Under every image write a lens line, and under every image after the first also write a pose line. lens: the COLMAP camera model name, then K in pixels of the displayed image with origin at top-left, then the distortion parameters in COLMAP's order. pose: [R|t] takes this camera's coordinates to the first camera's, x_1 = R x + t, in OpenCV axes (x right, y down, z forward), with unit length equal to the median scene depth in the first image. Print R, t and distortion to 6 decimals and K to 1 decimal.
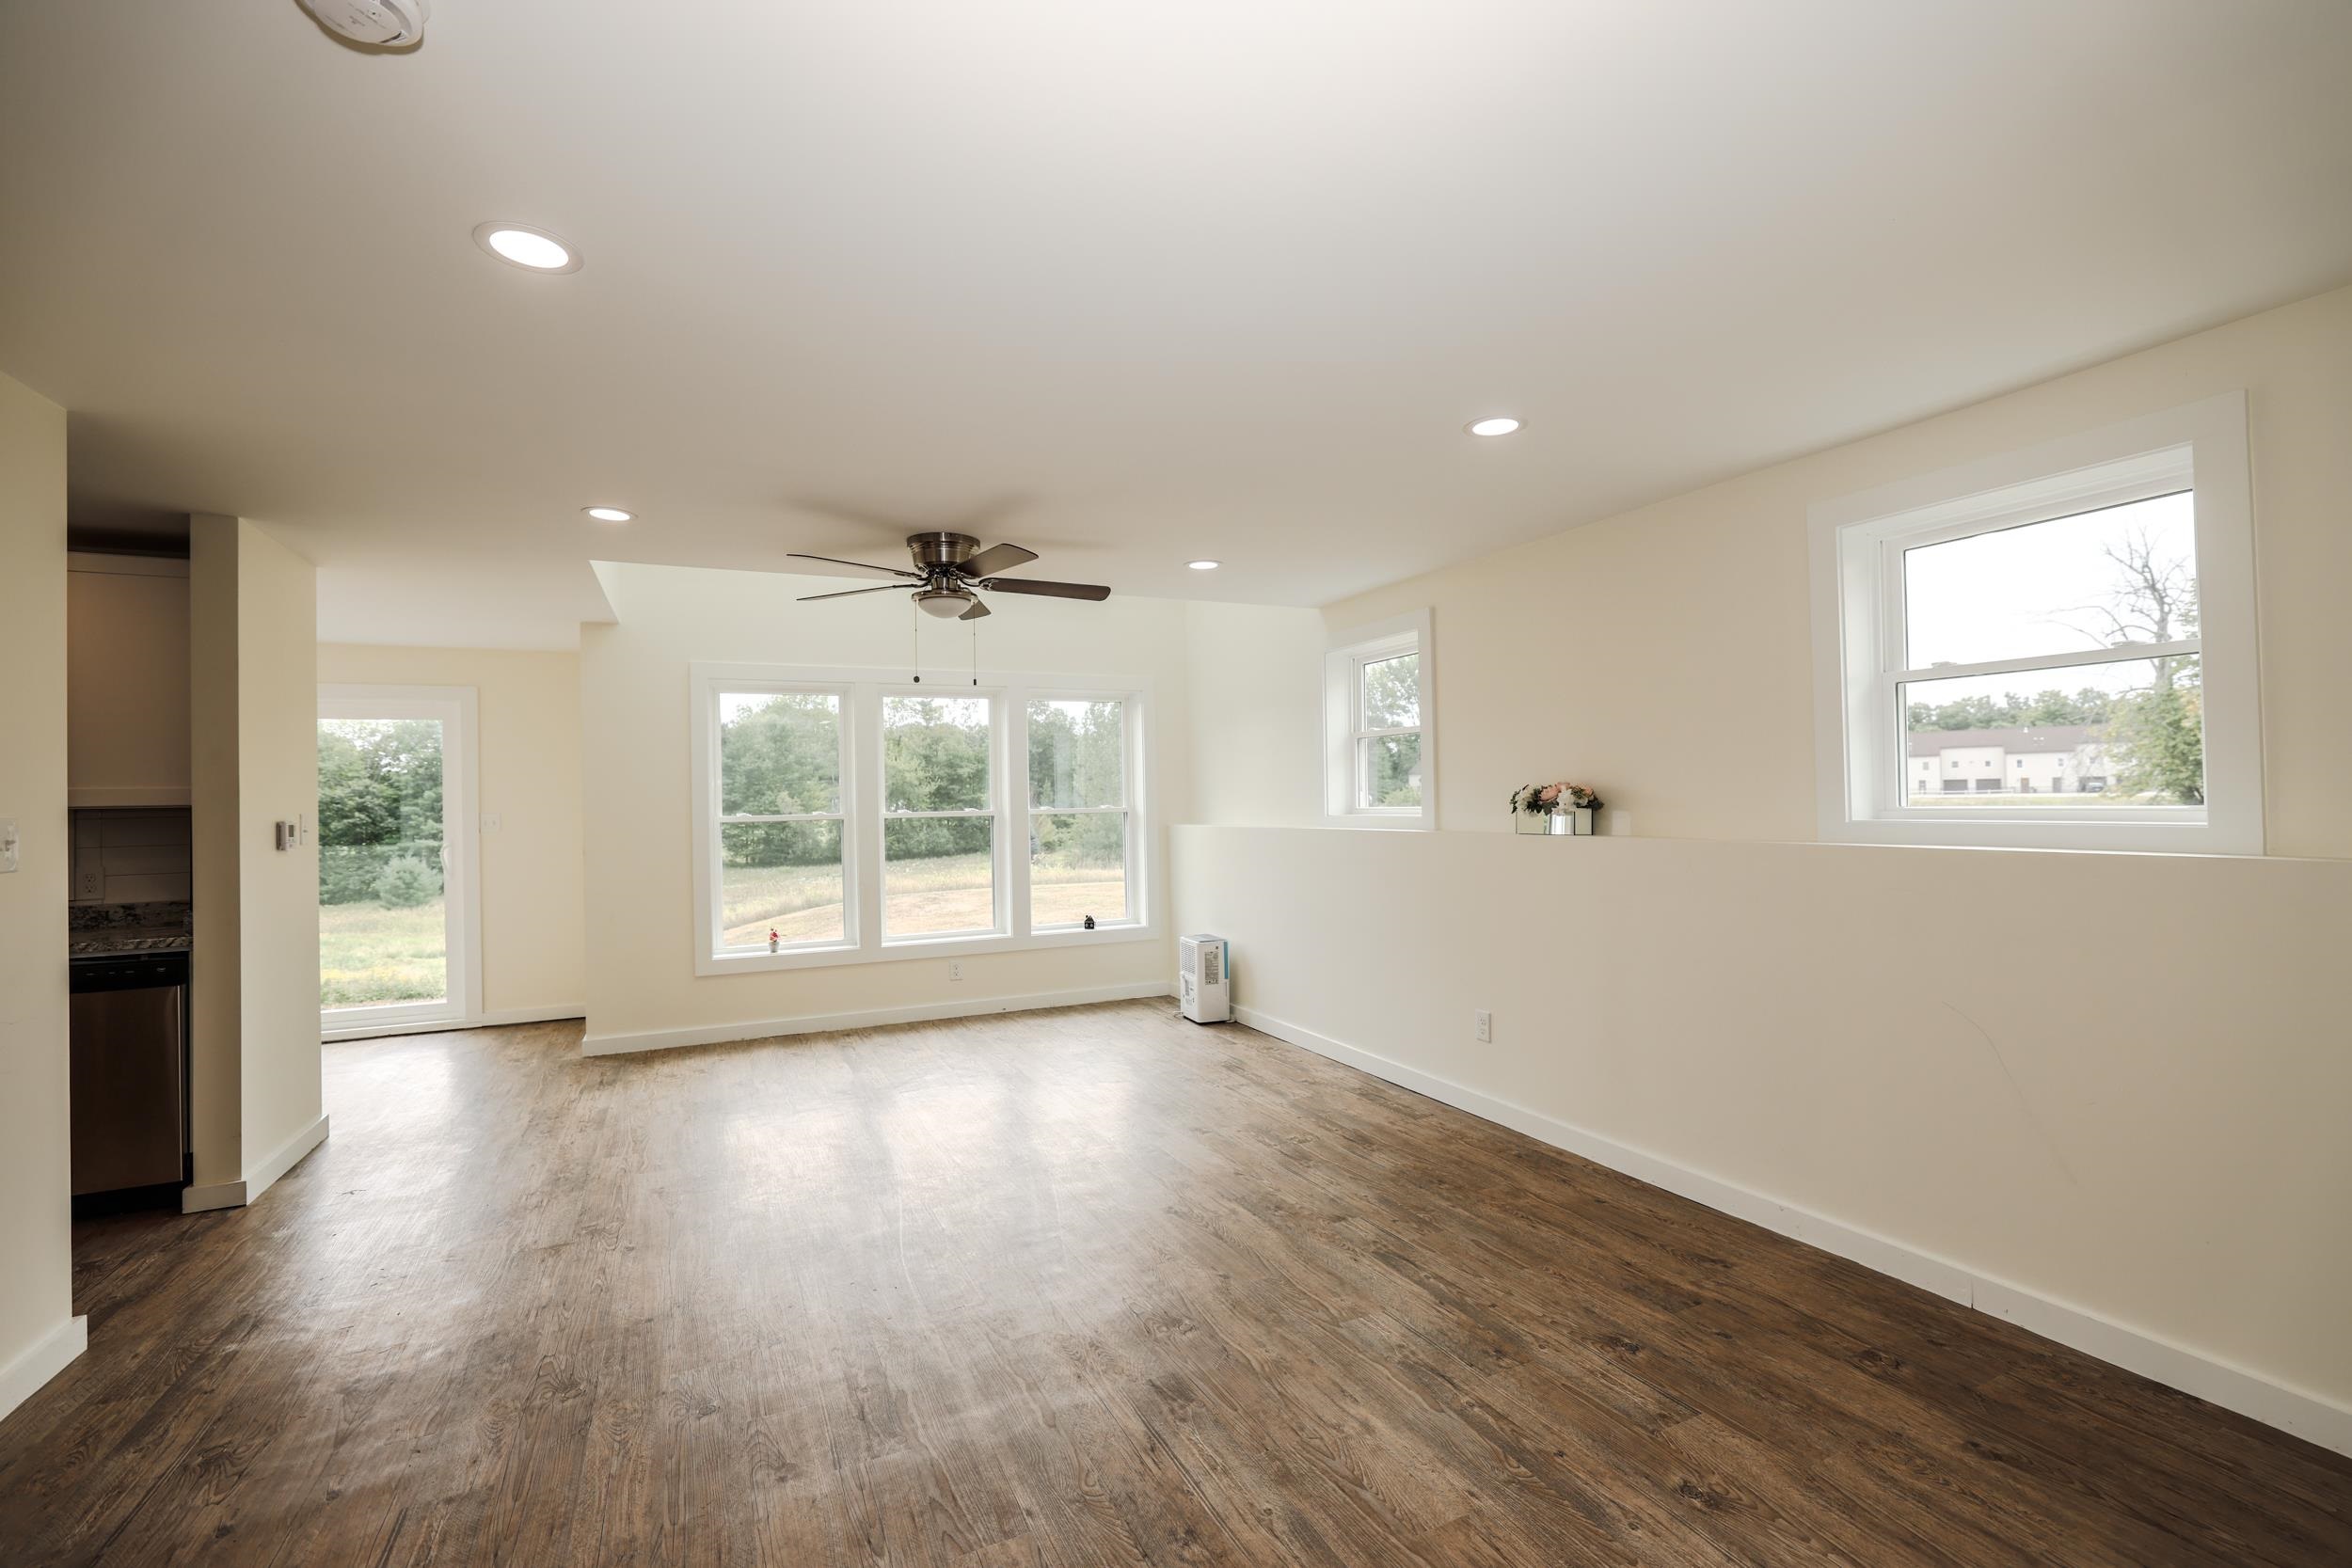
lens RADIAL K [[1010.5, 0, 1187.8], [0, 1010.5, 779.0], [0, 0, 1]] dist [-0.045650, 0.018266]
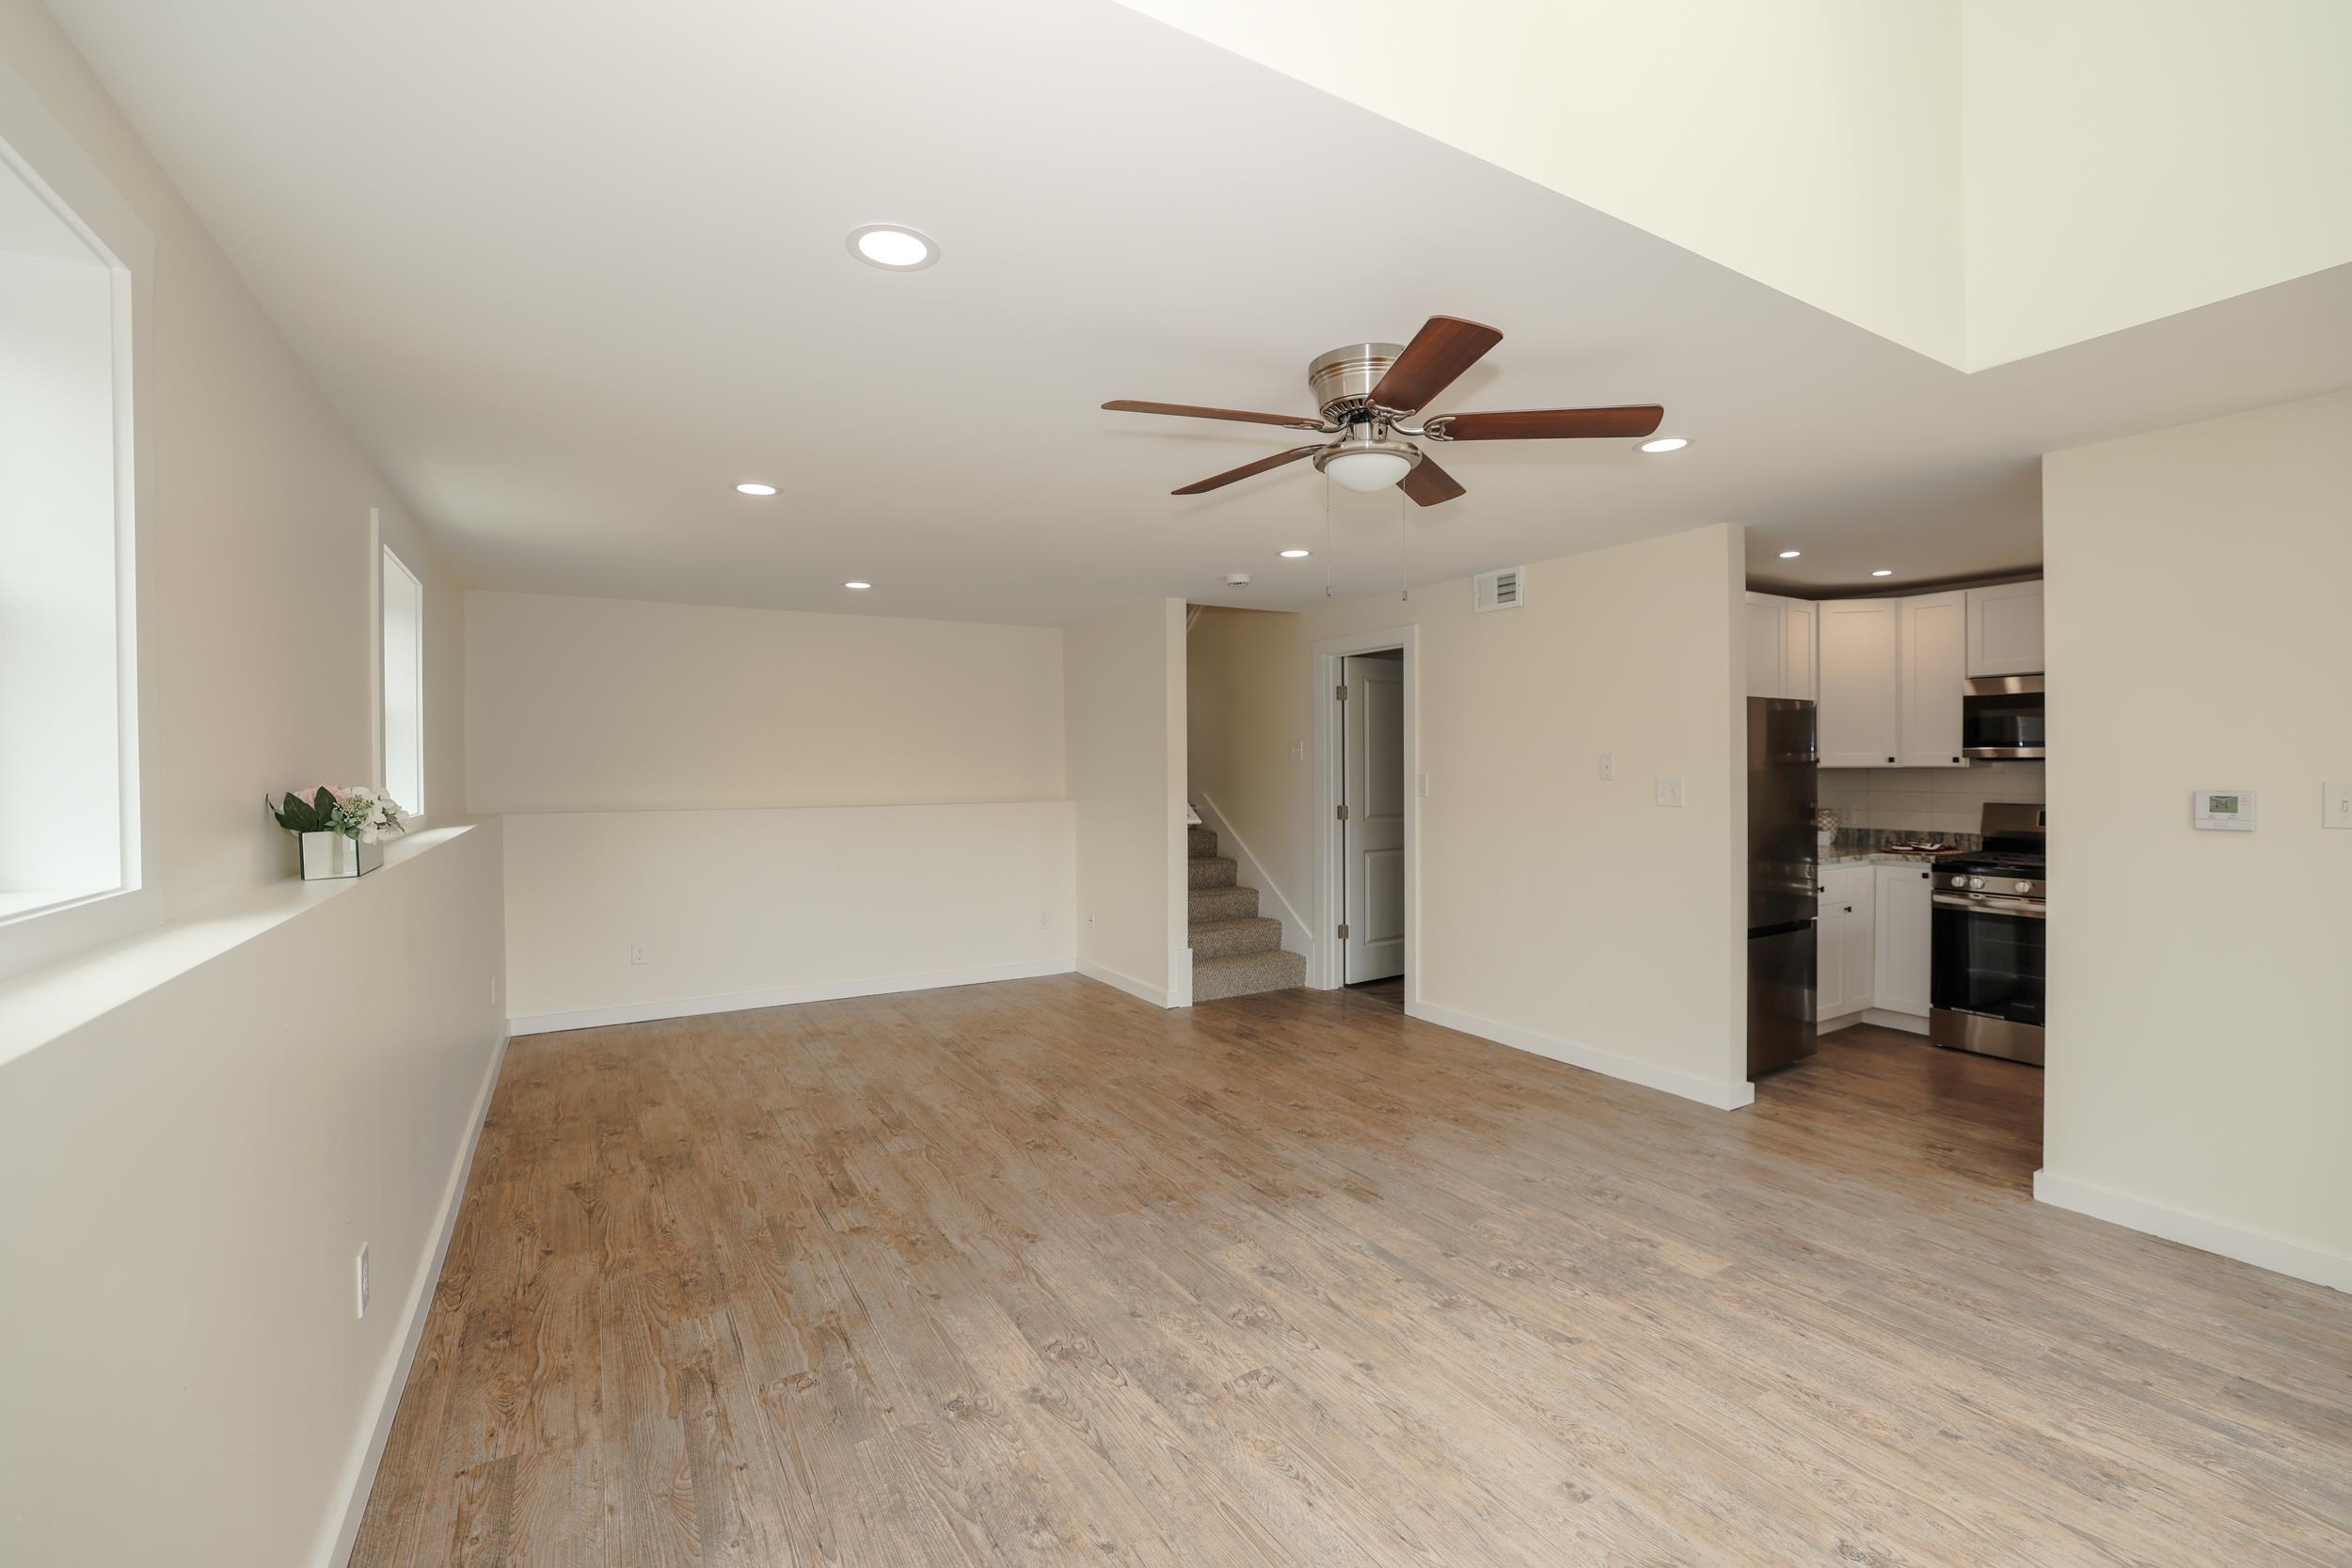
lens RADIAL K [[1010.5, 0, 1187.8], [0, 1010.5, 779.0], [0, 0, 1]] dist [-0.045650, 0.018266]
pose [[-0.995730, 0.023613, -0.089241, -0.073089], [0.024274, 0.999685, -0.006333, 0.017512], [0.089063, -0.008472, -0.995990, 1.632533]]
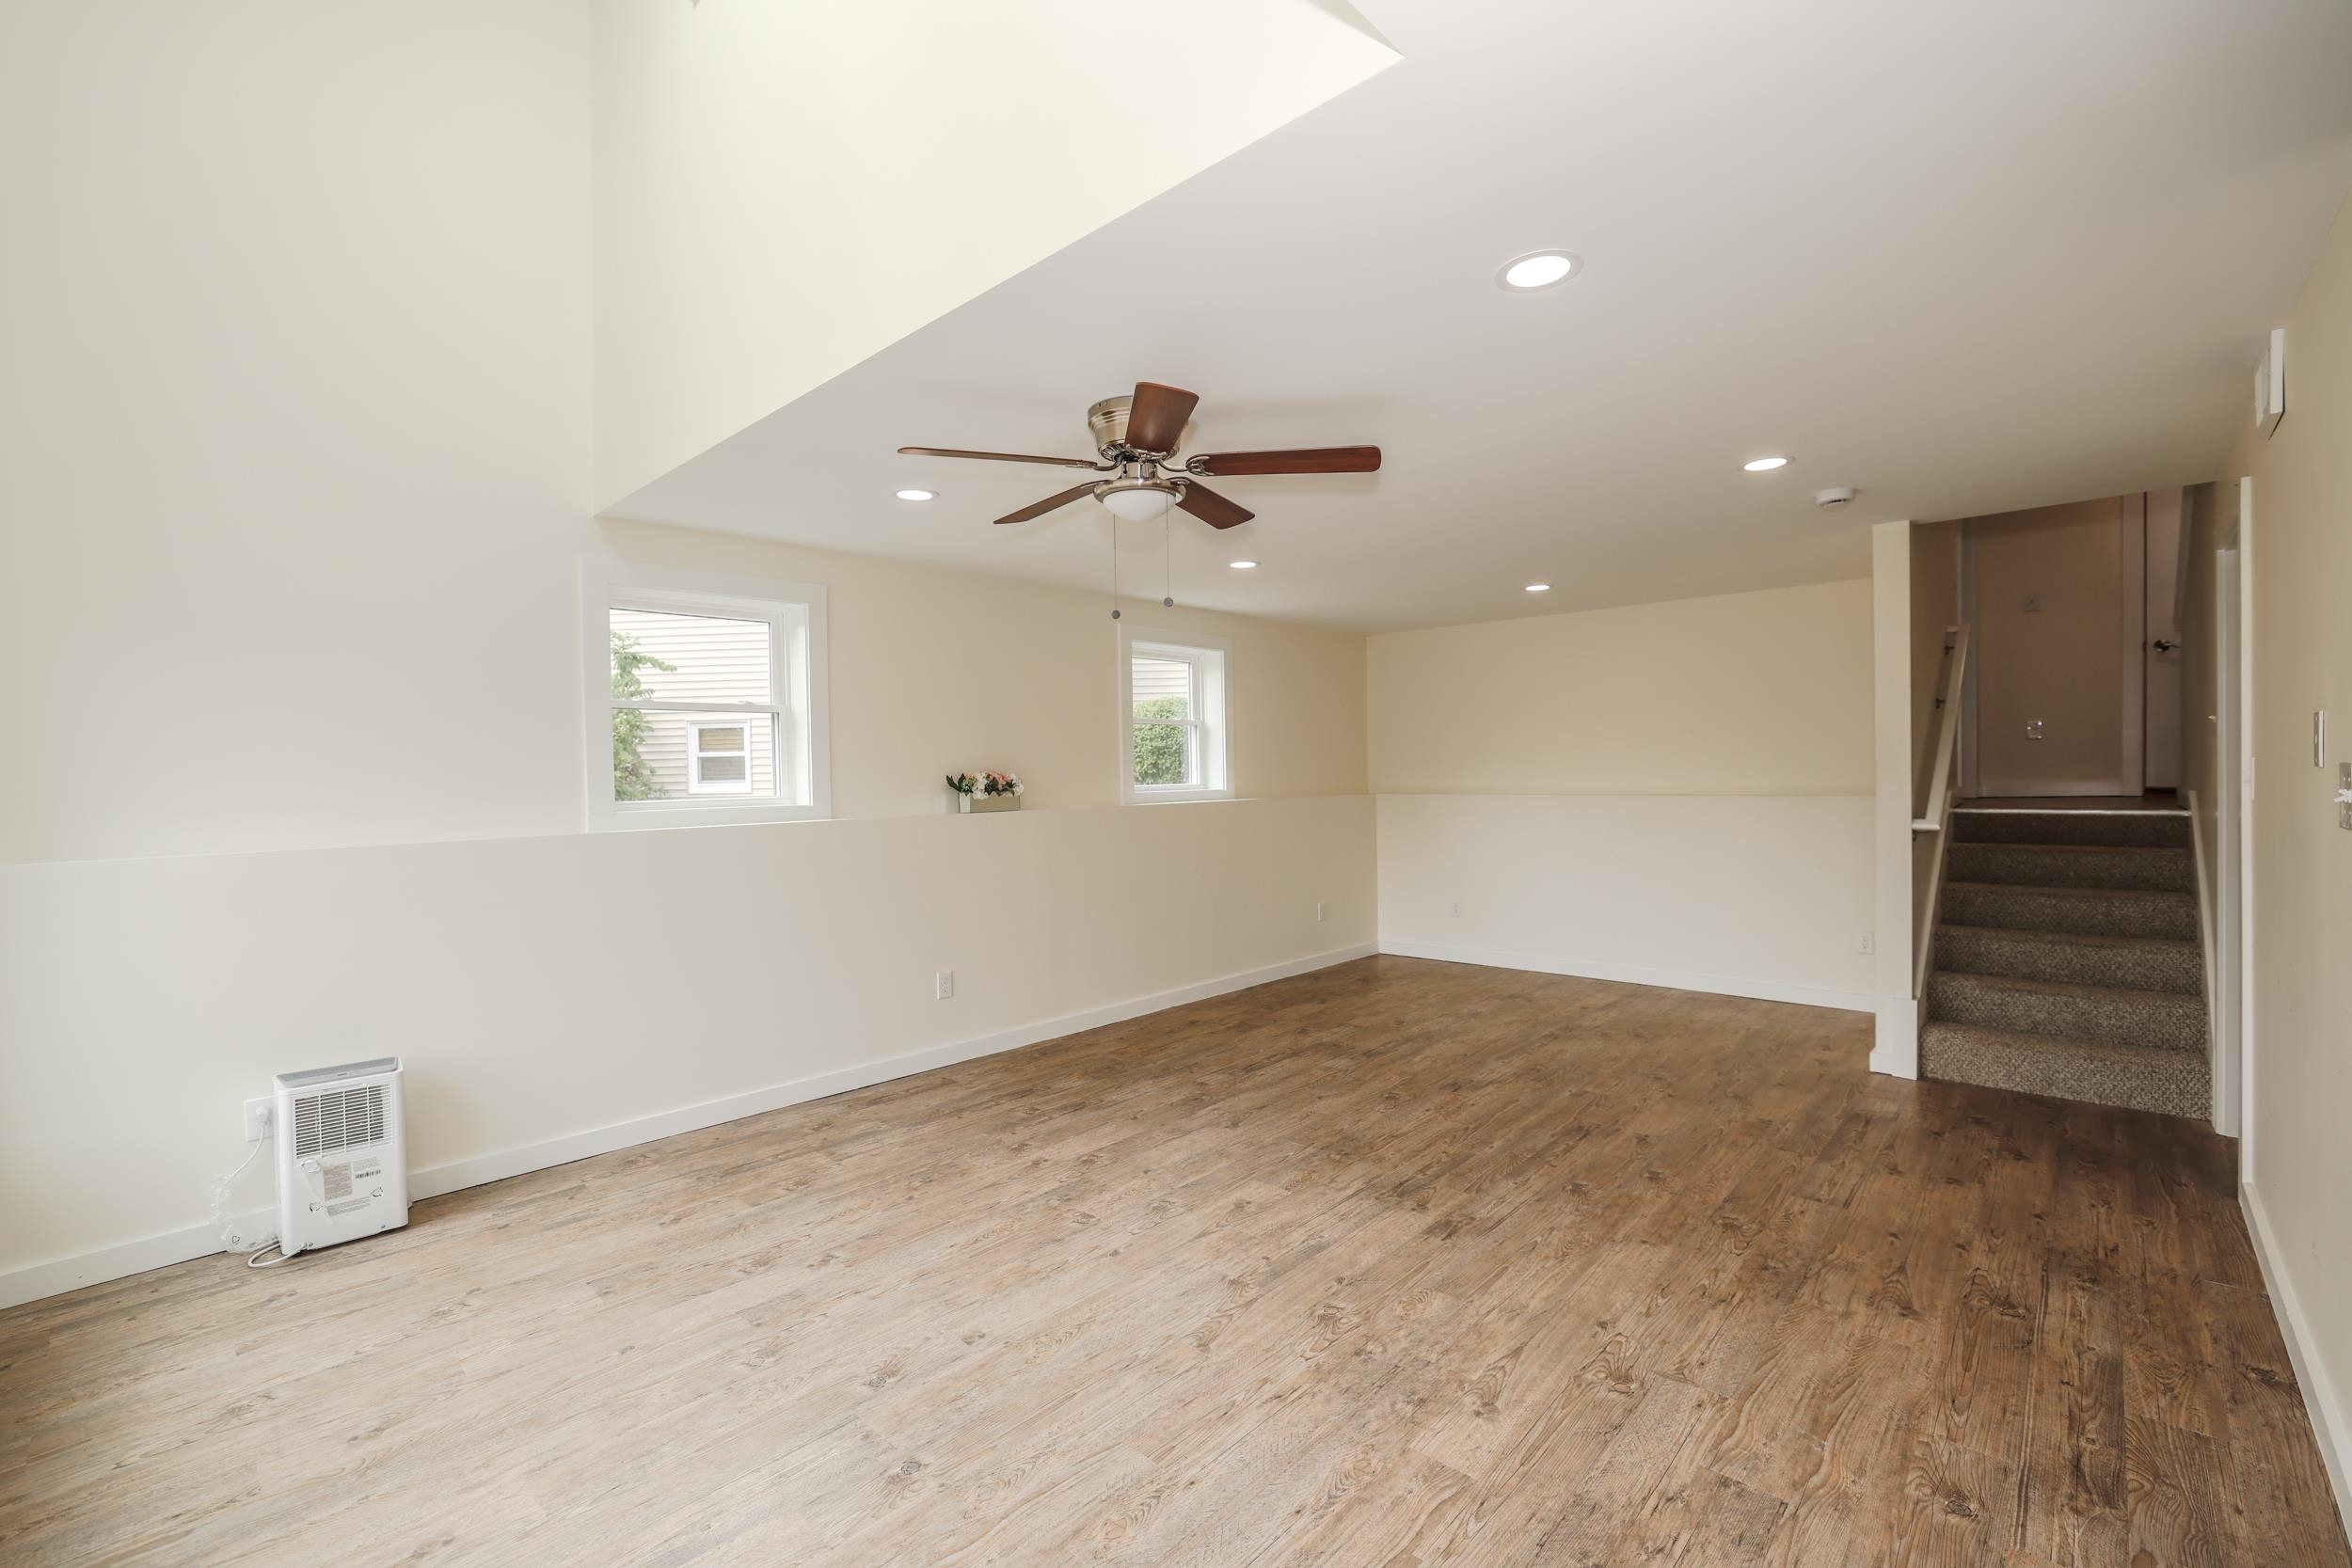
lens RADIAL K [[1018.2, 0, 1171.2], [0, 1018.2, 782.6], [0, 0, 1]] dist [-0.047970, 0.020434]
pose [[-0.355366, 0.014207, 0.934619, -0.937702], [0.004139, 0.999899, -0.013626, 0.037296], [-0.934718, -0.000974, -0.355389, 1.262193]]
